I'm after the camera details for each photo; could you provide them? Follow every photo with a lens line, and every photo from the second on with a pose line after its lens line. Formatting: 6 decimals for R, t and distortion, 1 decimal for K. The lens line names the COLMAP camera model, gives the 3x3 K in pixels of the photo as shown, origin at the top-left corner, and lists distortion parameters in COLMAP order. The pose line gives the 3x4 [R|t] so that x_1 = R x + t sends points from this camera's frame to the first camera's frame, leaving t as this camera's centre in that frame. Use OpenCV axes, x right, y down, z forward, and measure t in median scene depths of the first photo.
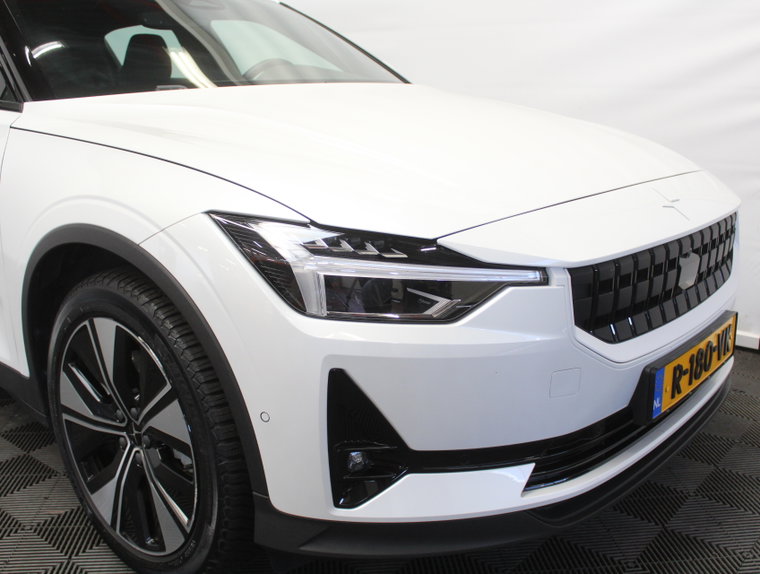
lens RADIAL K [[793.3, 0, 378.0], [0, 793.3, 295.2], [0, 0, 1]] dist [-0.063500, 0.000000]
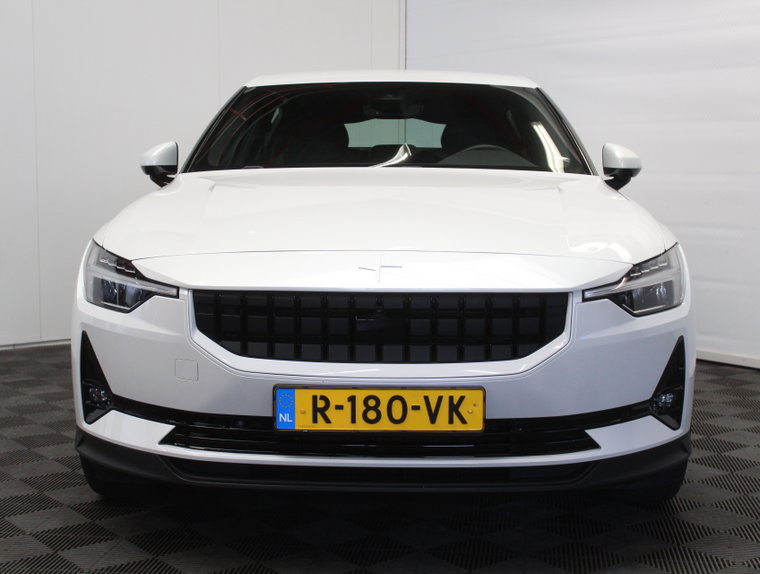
lens RADIAL K [[1111.3, 0, 379.4], [0, 1111.3, 291.5], [0, 0, 1]] dist [0.017058, 0.000000]
pose [[0.656904, 0.096034, -0.747834, 1.959160], [-0.206403, 0.976871, -0.055860, 0.012595], [0.725173, 0.191049, 0.661532, -0.108533]]
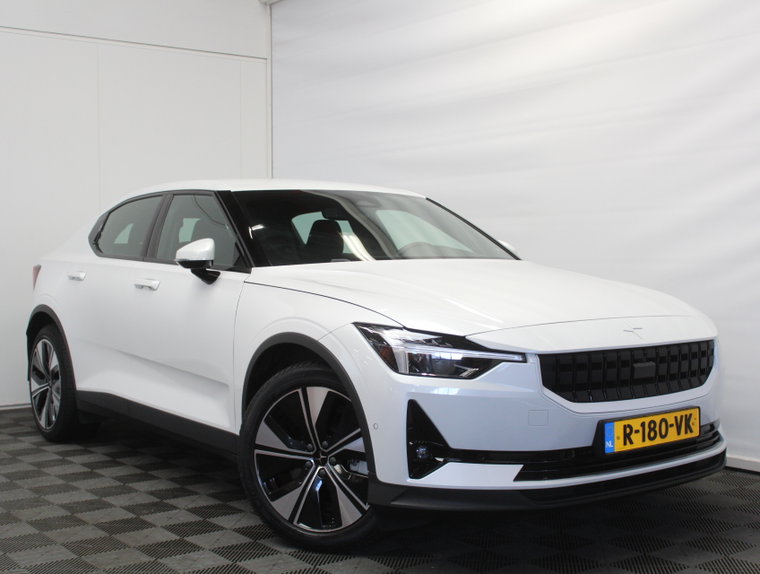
lens RADIAL K [[988.5, 0, 382.4], [0, 988.5, 282.2], [0, 0, 1]] dist [-0.092076, 0.000000]
pose [[0.977259, 0.008877, -0.211863, 0.363866], [-0.058700, 0.971404, -0.230062, 0.349560], [0.203762, 0.237267, 0.949834, -1.305742]]
